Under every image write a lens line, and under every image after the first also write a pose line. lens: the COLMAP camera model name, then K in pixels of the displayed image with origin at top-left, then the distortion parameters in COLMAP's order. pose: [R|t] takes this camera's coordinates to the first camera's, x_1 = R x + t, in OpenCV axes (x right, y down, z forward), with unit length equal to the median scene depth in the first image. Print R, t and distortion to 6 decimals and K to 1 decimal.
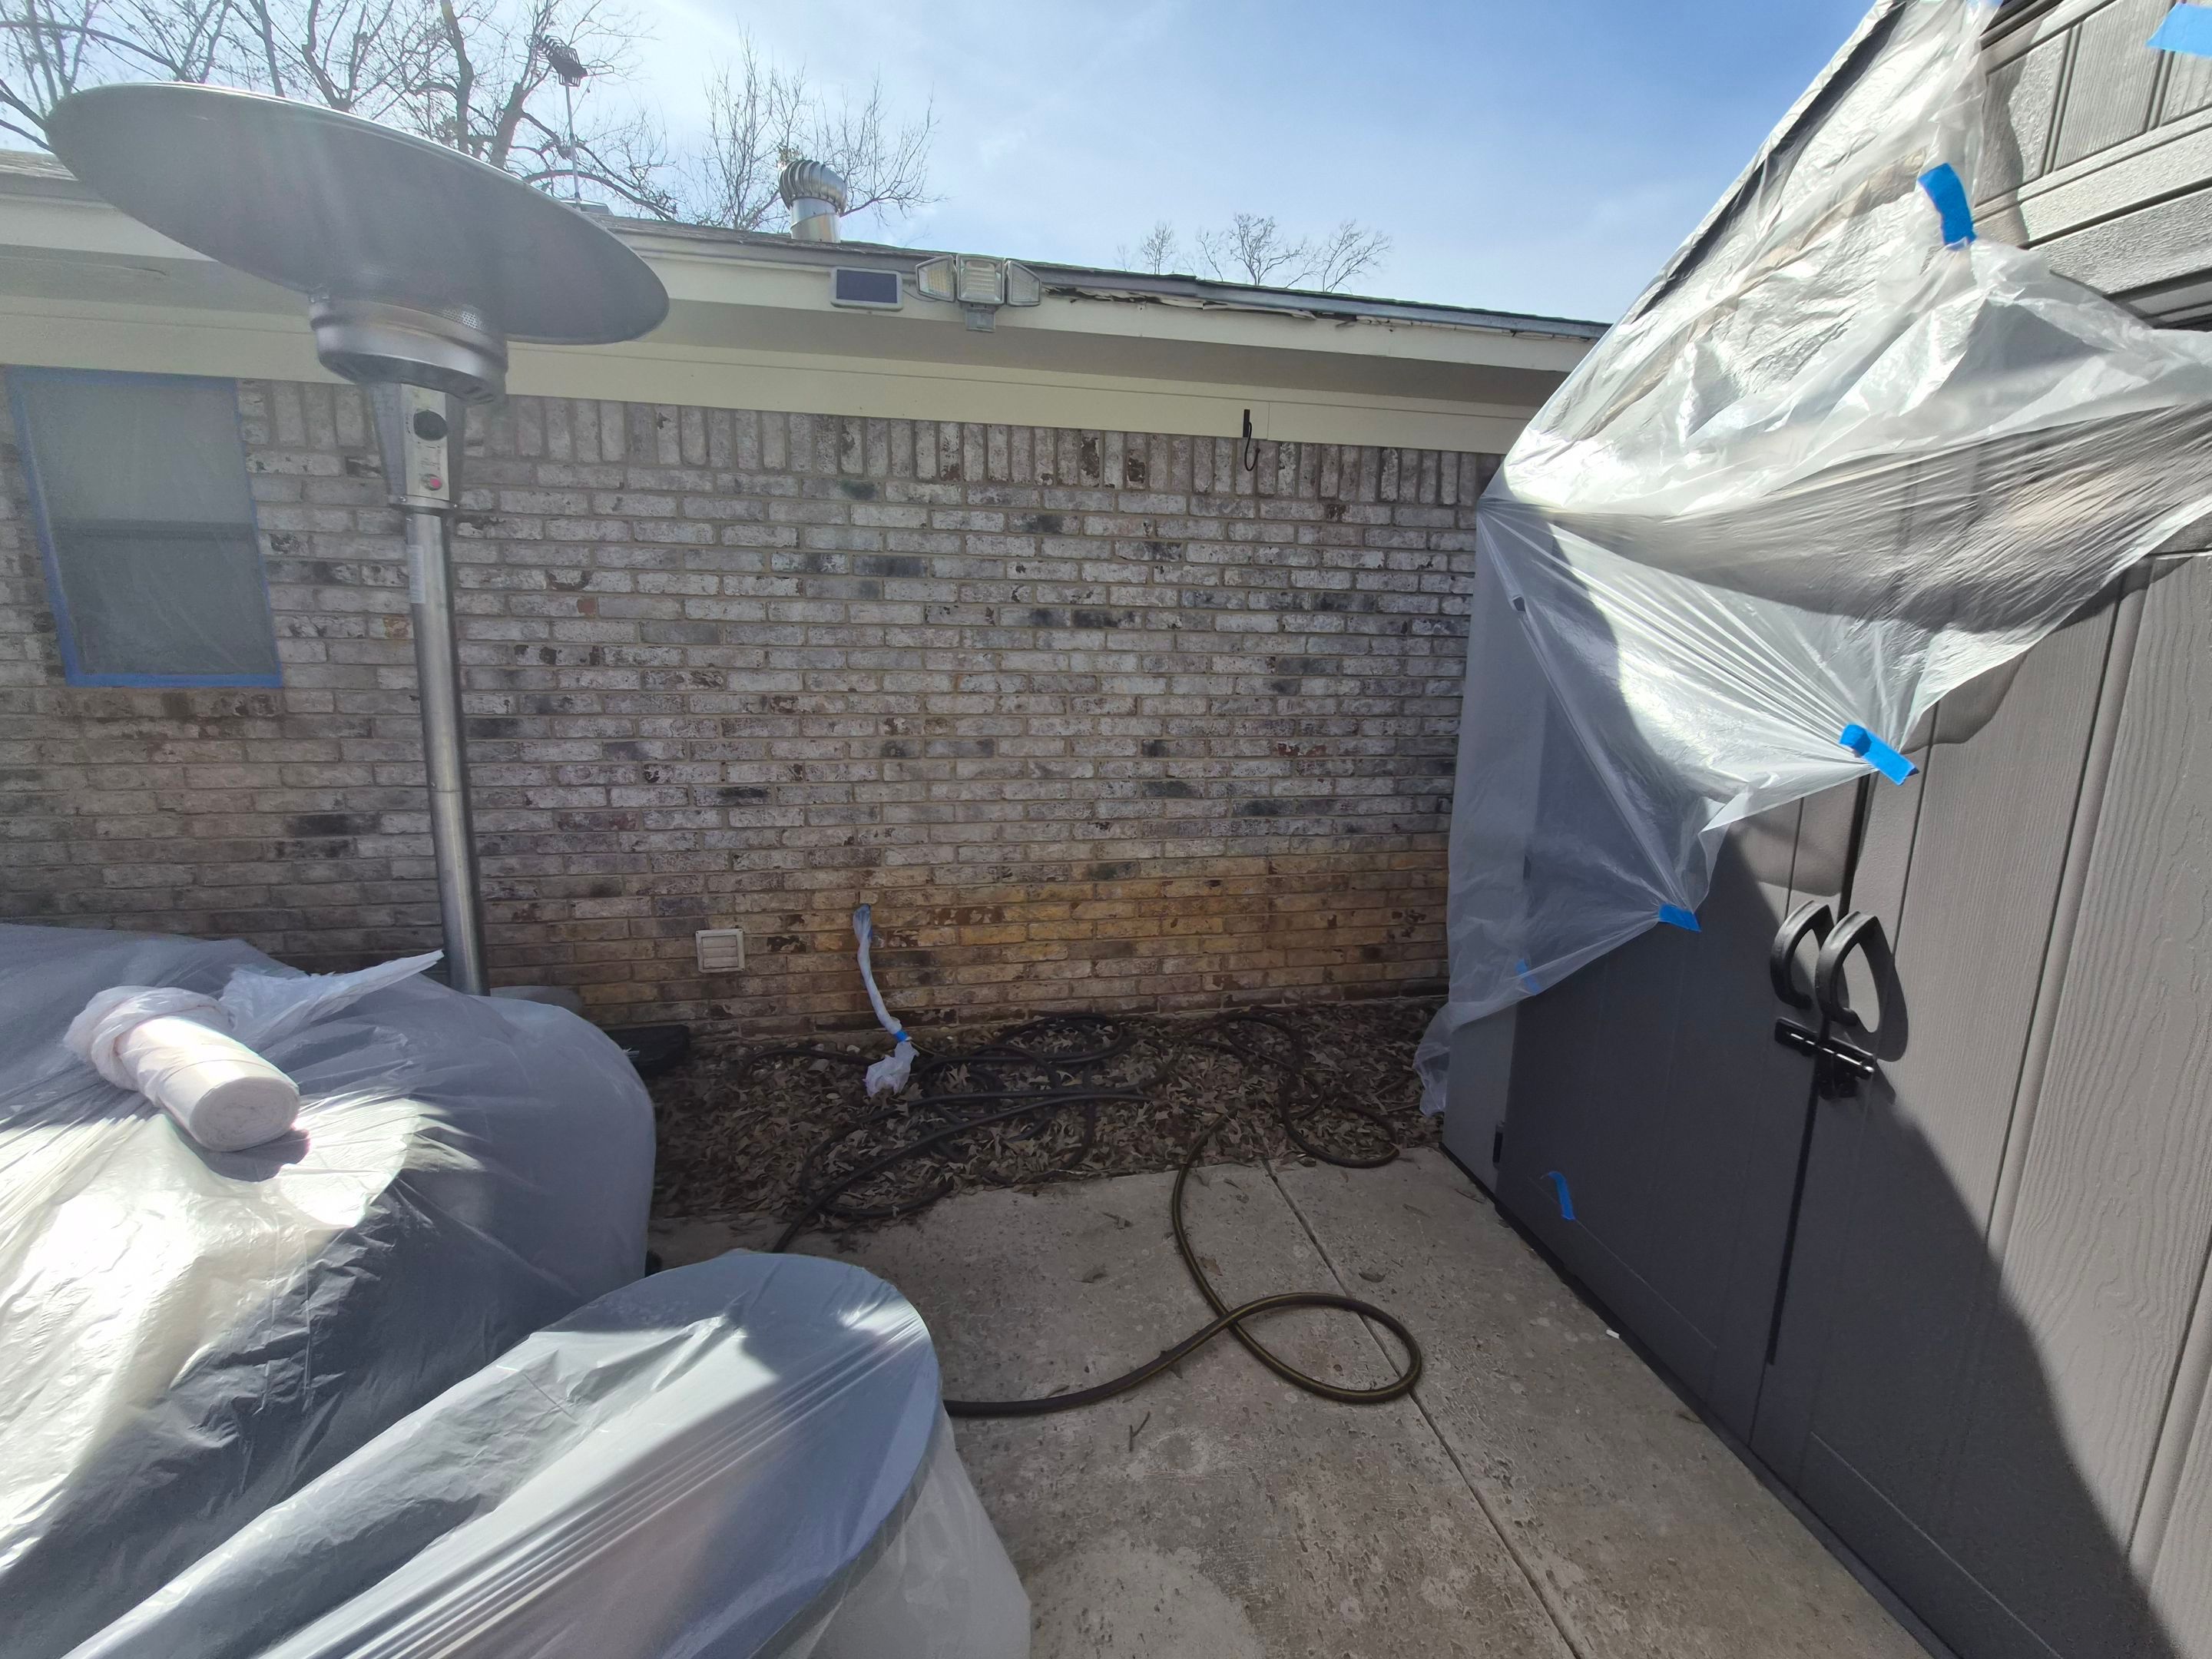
lens RADIAL K [[866.1, 0, 1115.0], [0, 866.1, 828.1], [0, 0, 1]] dist [0.000200, -0.000521]
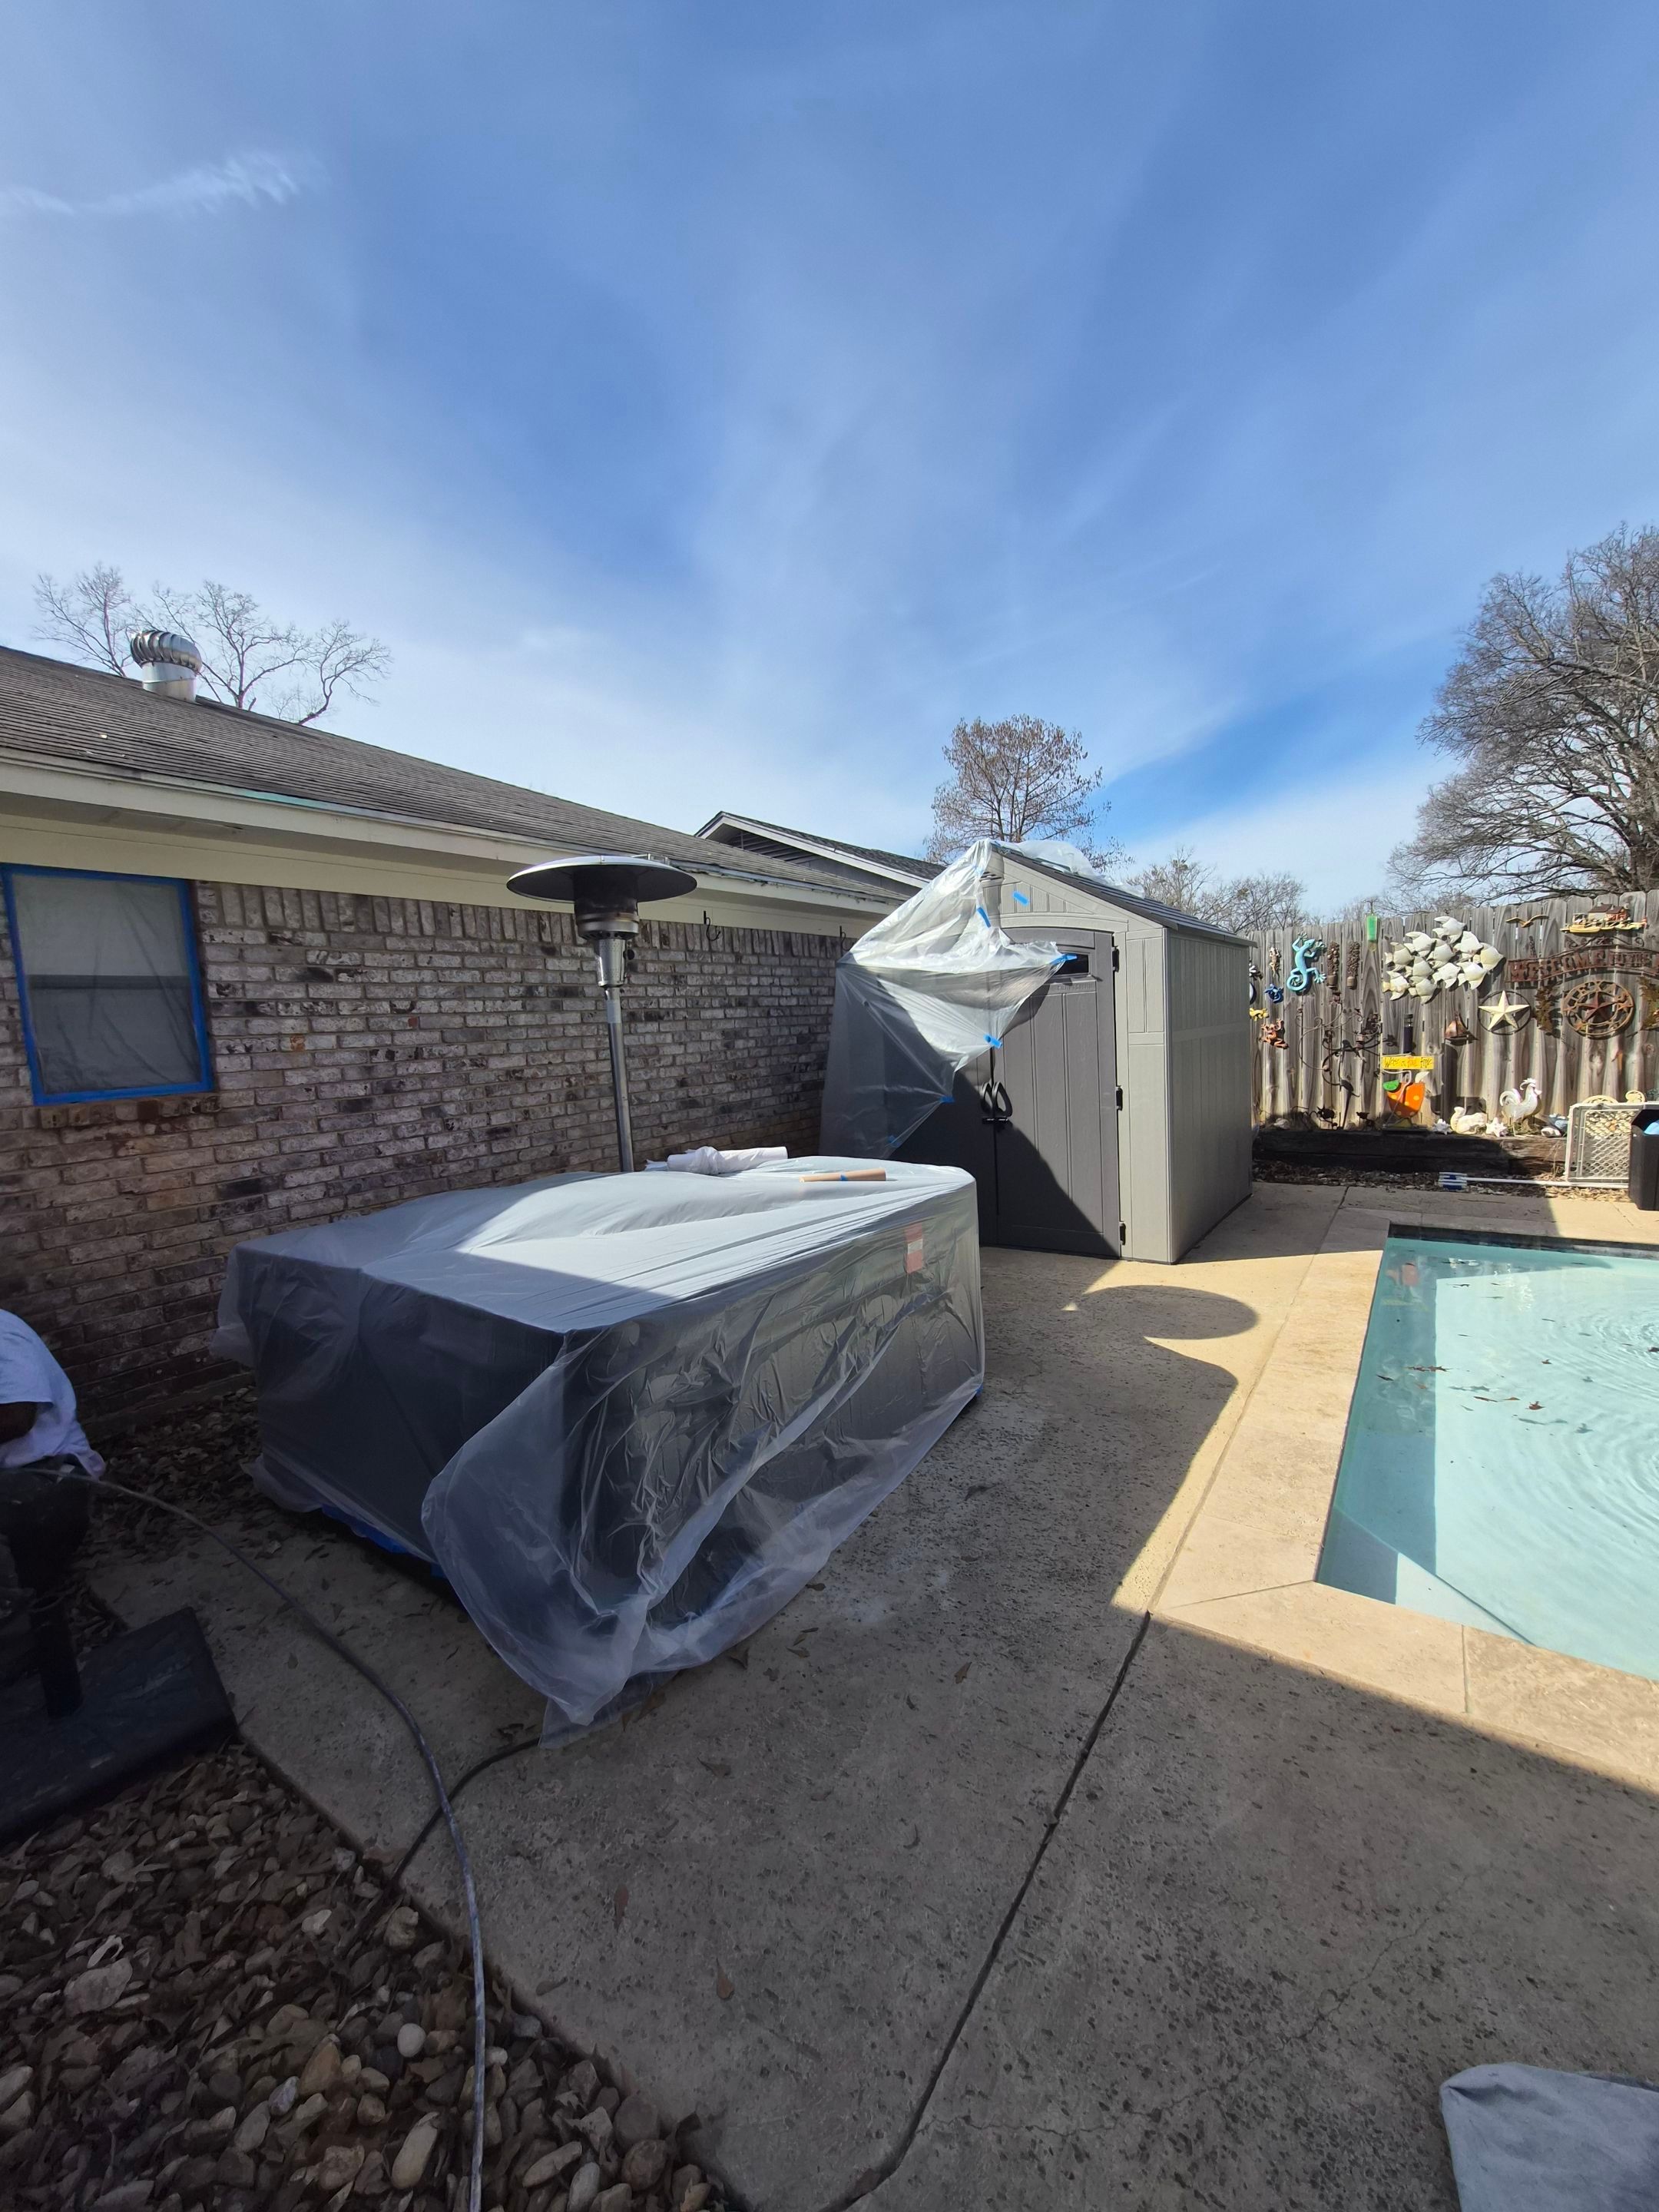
lens RADIAL K [[866.1, 0, 840.0], [0, 866.1, 1111.1], [0, 0, 1]] dist [0.000200, -0.000521]
pose [[0.706913, -0.120939, 0.696884, -1.154317], [0.191446, 0.981212, -0.023920, 0.087917], [-0.680898, 0.150325, 0.716785, -0.627220]]
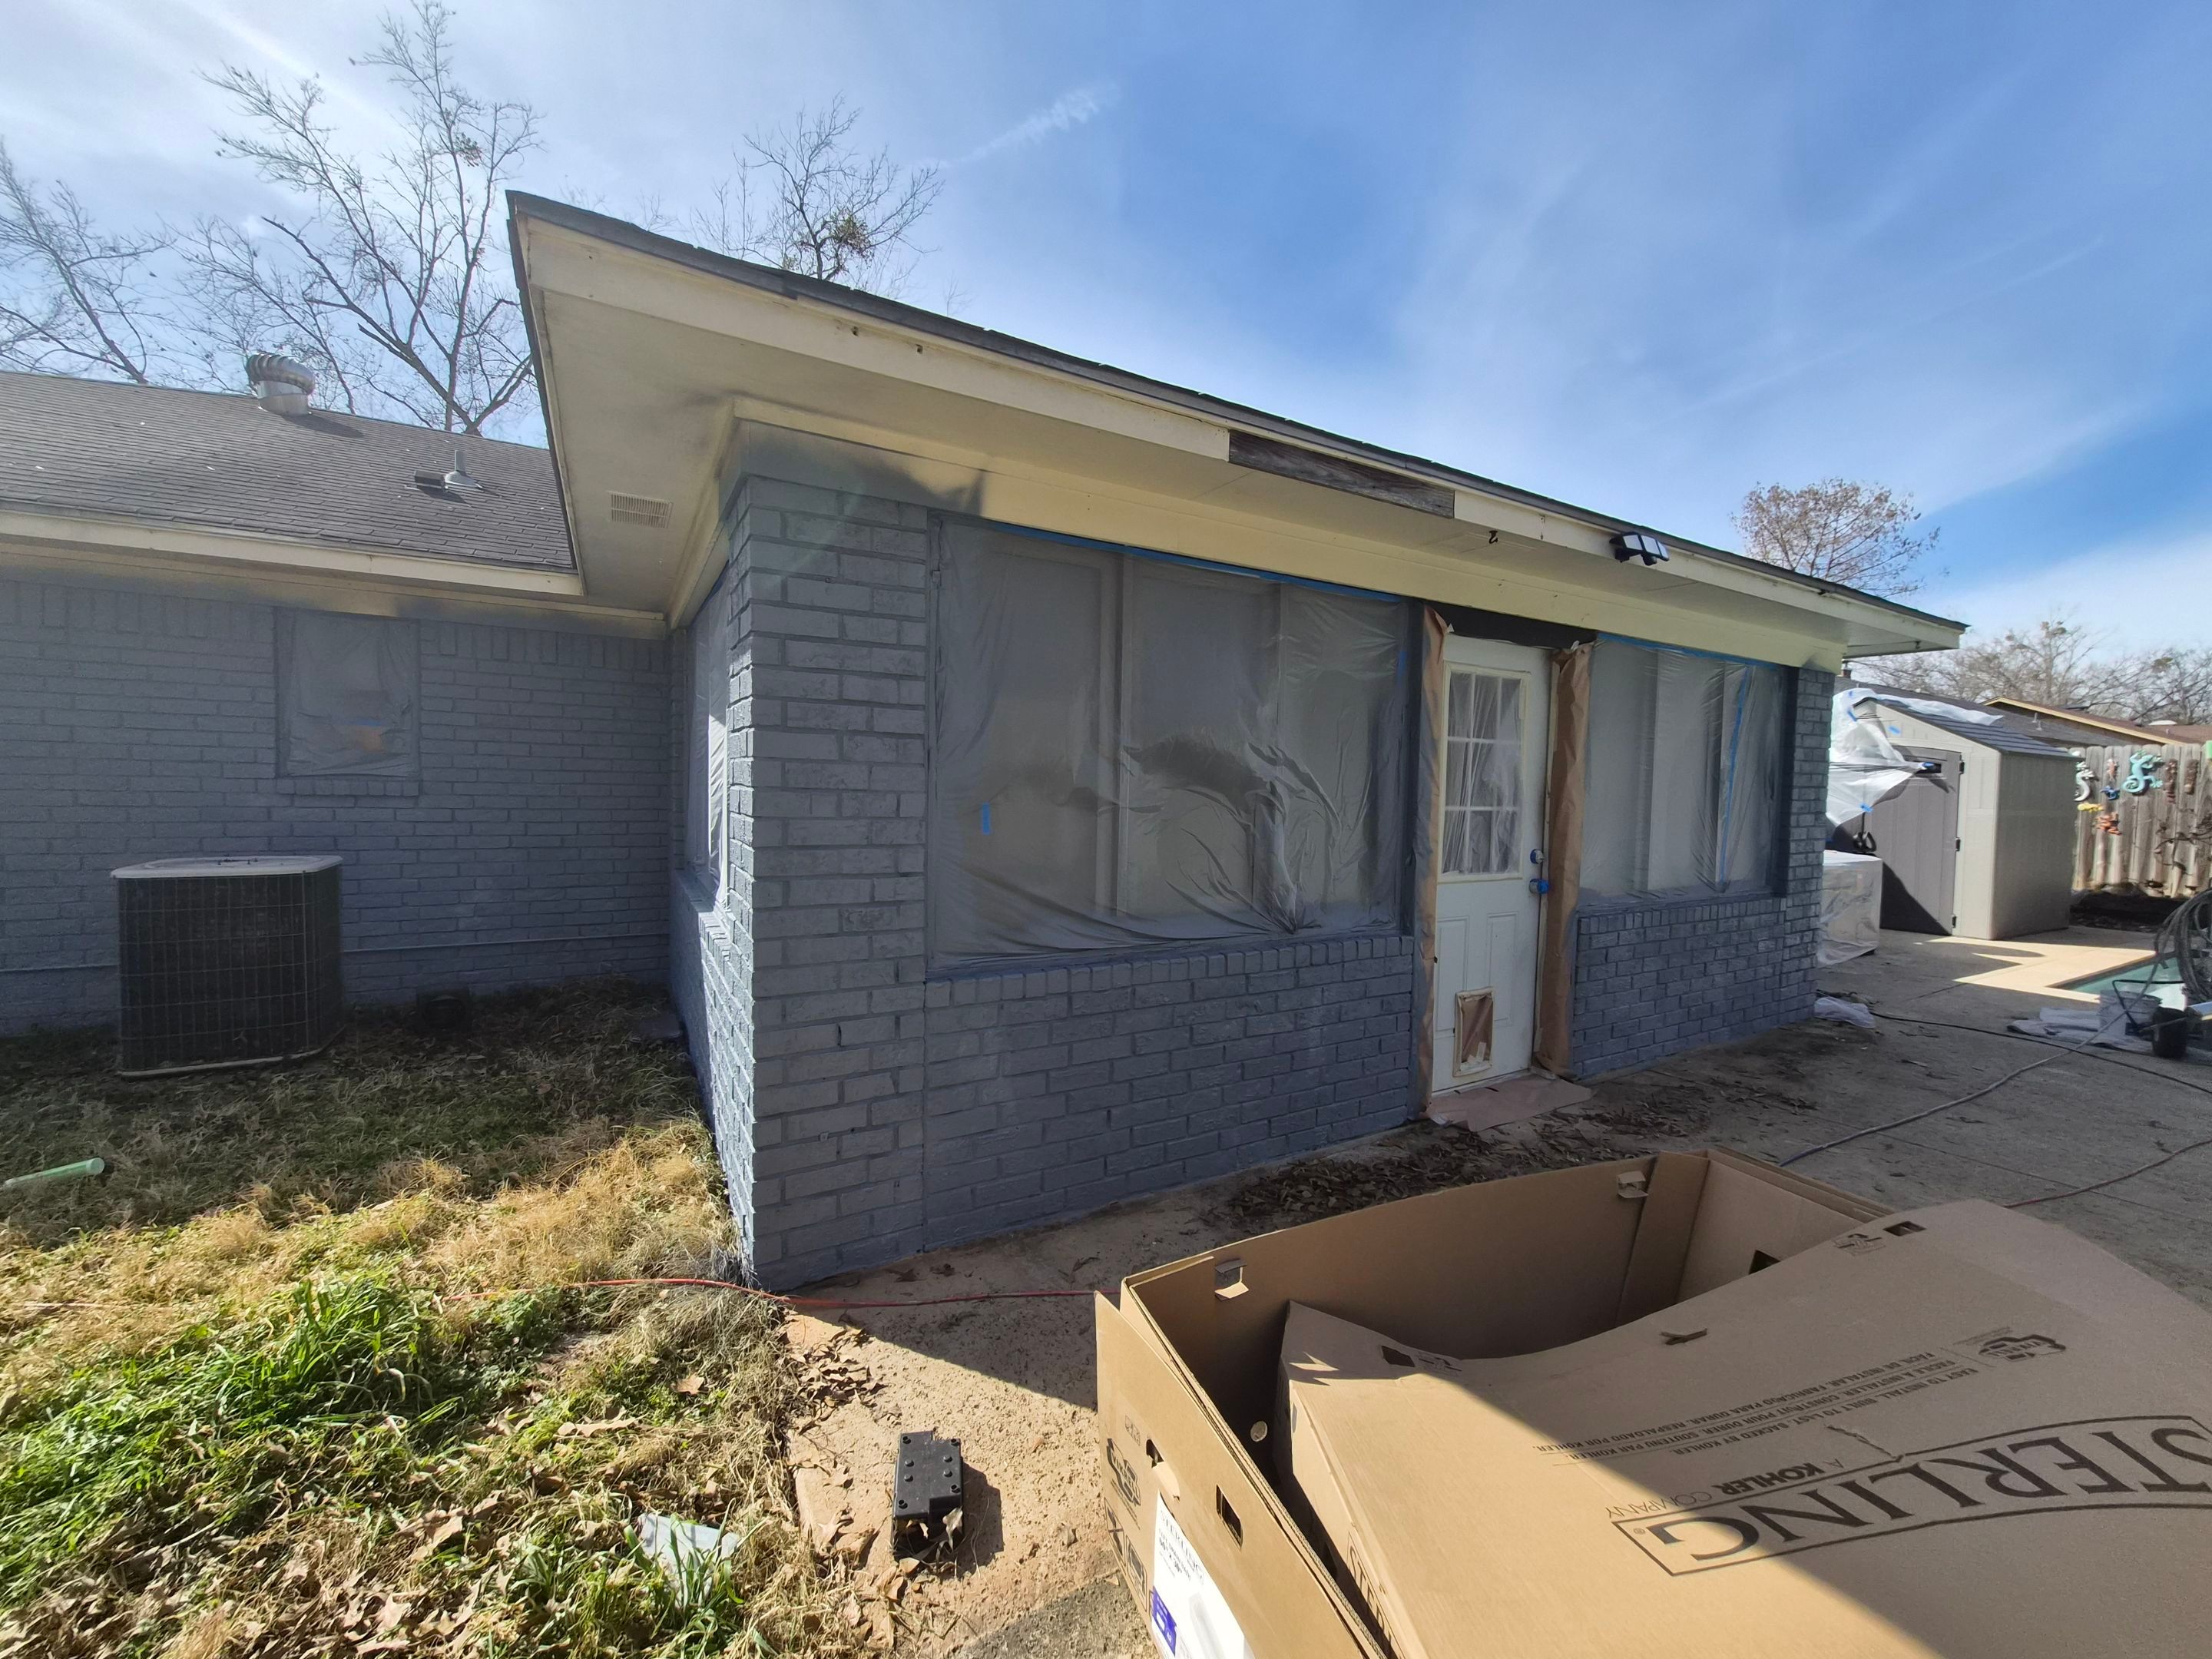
lens RADIAL K [[866.1, 0, 1087.8], [0, 866.1, 823.8], [0, 0, 1]] dist [0.000200, -0.000521]
pose [[0.949636, -0.015386, 0.312977, -3.613756], [0.063687, 0.987424, -0.144700, 0.311876], [-0.306815, 0.157345, 0.938673, -1.807010]]
